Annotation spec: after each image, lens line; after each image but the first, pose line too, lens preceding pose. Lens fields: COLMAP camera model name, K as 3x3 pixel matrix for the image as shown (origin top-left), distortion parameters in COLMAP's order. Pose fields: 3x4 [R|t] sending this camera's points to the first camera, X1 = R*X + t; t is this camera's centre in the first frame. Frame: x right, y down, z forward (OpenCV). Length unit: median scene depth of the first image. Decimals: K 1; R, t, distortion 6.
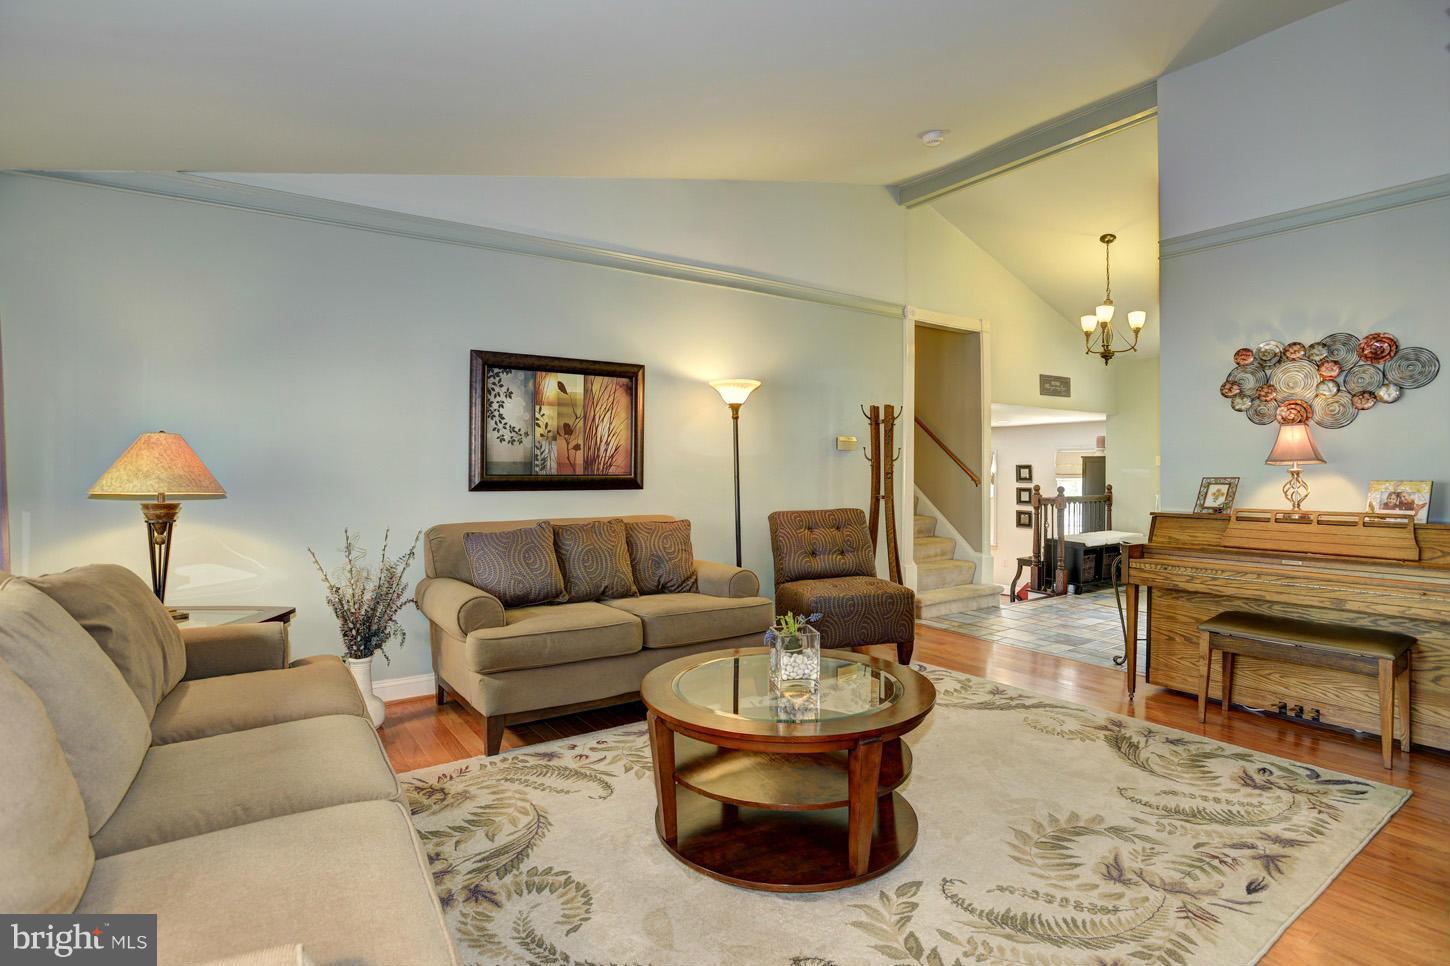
lens RADIAL K [[736.8, 0, 734.3], [0, 736.8, 473.6], [0, 0, 1]] dist [-0.043954, 0.014771]
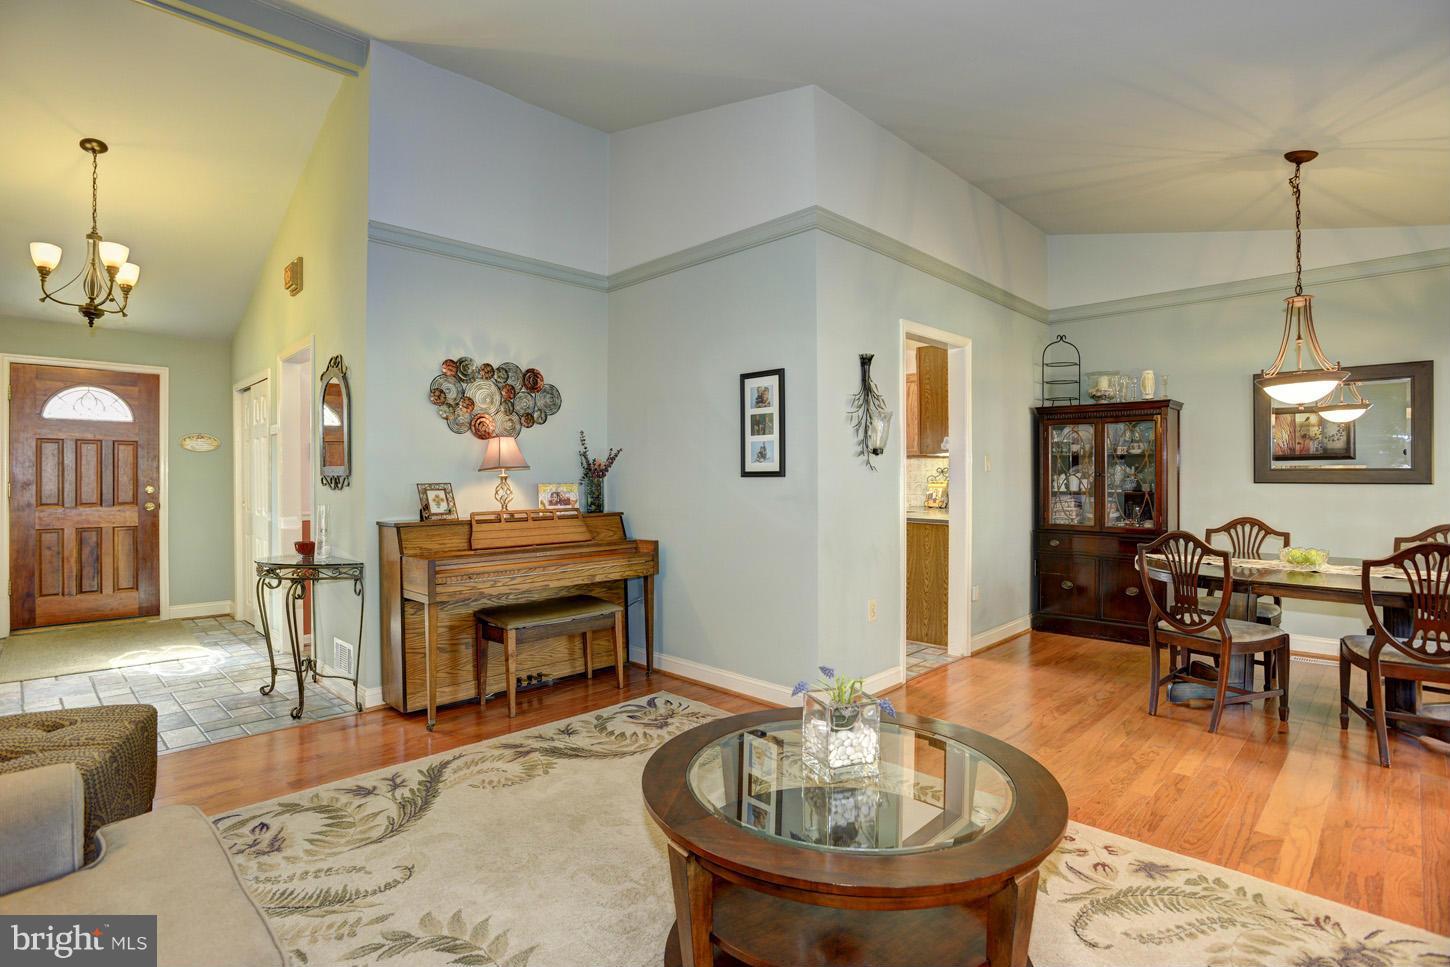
lens RADIAL K [[709.5, 0, 729.1], [0, 709.5, 483.6], [0, 0, 1]] dist [-0.036796, 0.003979]
pose [[-0.175304, -0.007411, 0.984487, -0.385021], [0.007469, 0.999933, 0.008857, 0.000281], [-0.984486, 0.008906, -0.175236, 0.822725]]
